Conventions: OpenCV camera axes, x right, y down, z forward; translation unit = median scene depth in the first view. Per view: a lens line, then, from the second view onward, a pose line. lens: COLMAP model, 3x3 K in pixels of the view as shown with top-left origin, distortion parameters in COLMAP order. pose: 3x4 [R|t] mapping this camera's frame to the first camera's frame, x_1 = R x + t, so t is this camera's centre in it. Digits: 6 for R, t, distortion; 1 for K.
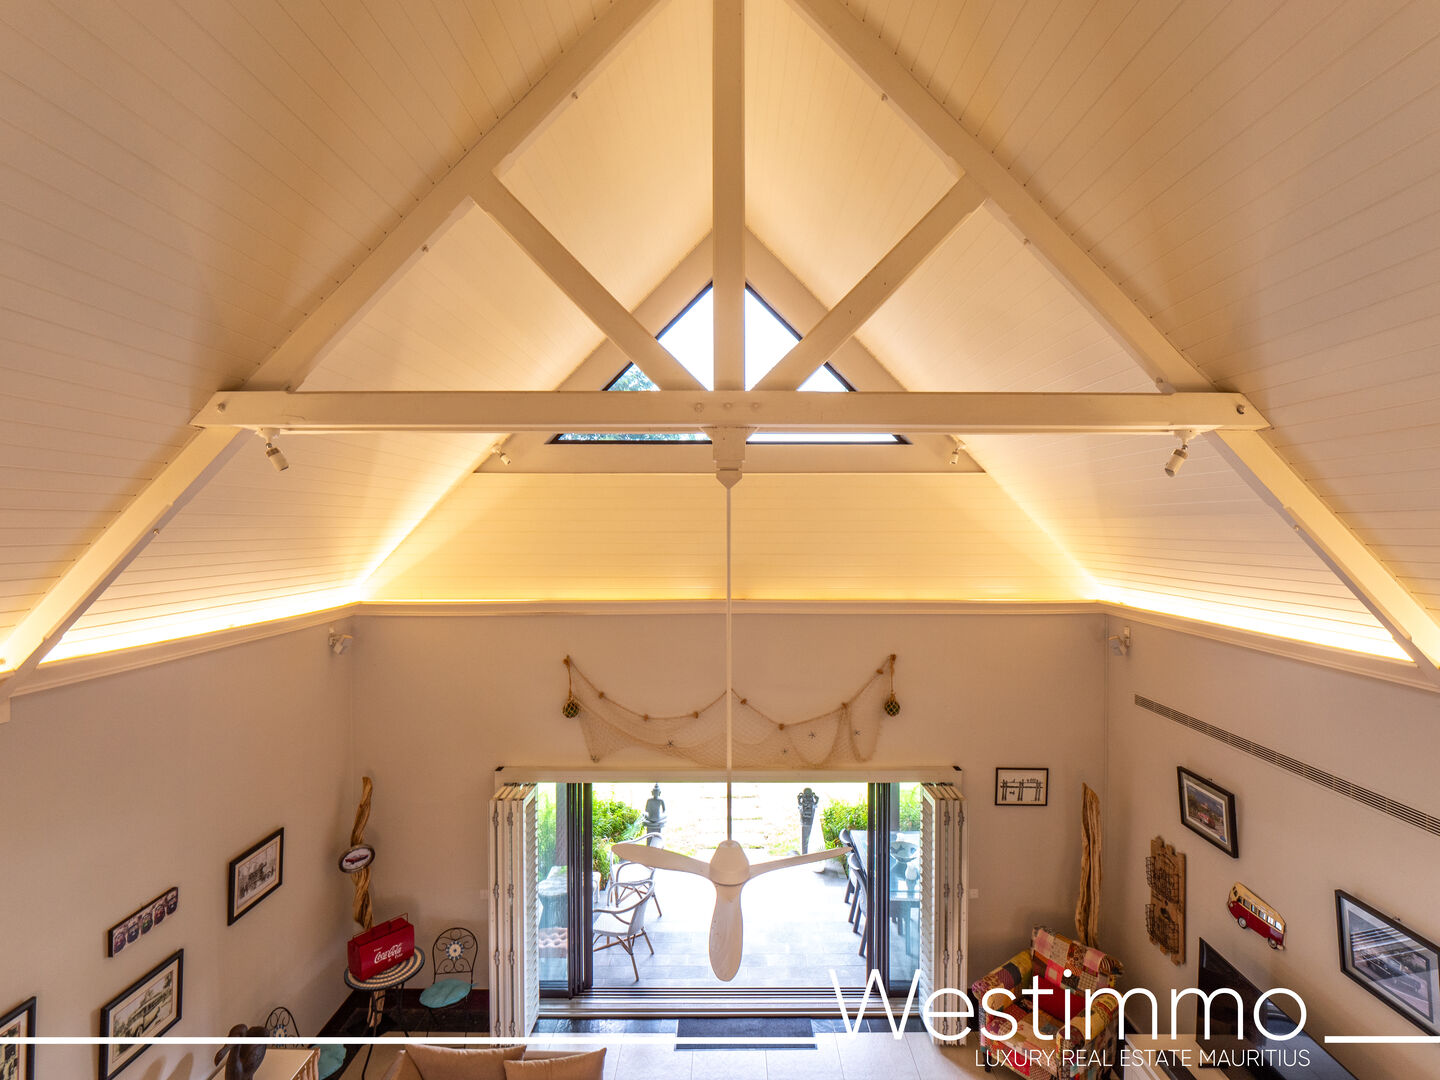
lens RADIAL K [[704.7, 0, 724.6], [0, 704.7, 533.4], [0, 0, 1]] dist [-0.005445, -0.004433]
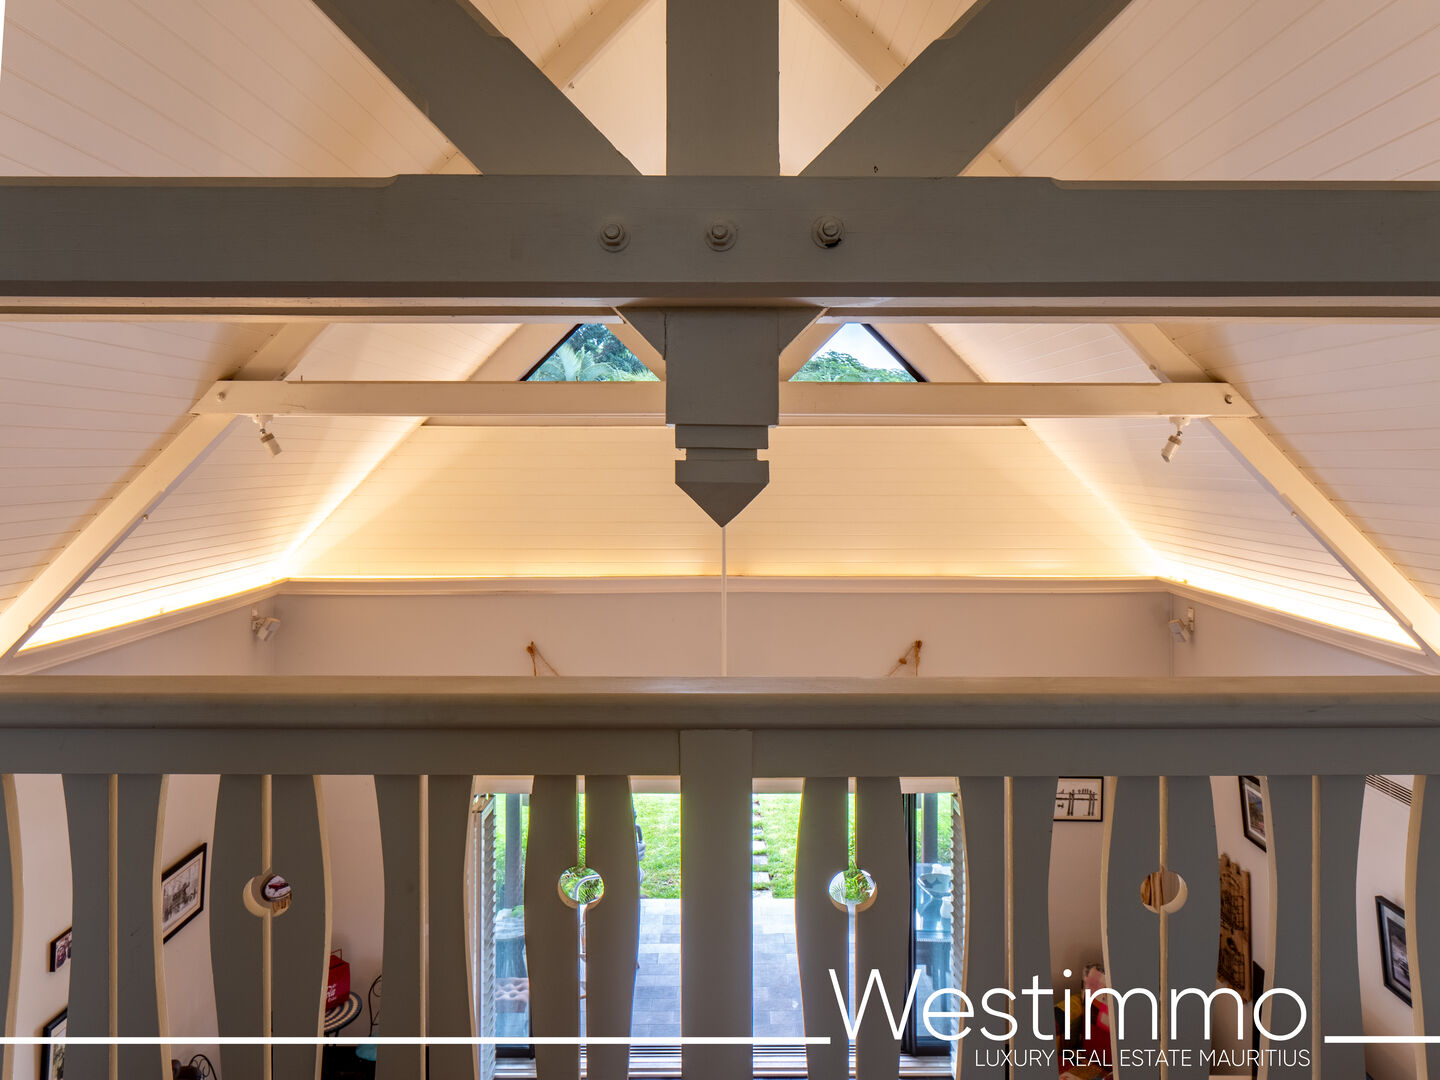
lens RADIAL K [[1023.9, 0, 723.5], [0, 1023.9, 453.5], [0, 0, 1]] dist [0.000707, 0.003800]
pose [[0.999984, 0.000905, 0.005541, -0.001287], [-0.000845, 0.999942, -0.010757, -0.043779], [-0.005551, 0.010752, 0.999927, -0.255188]]
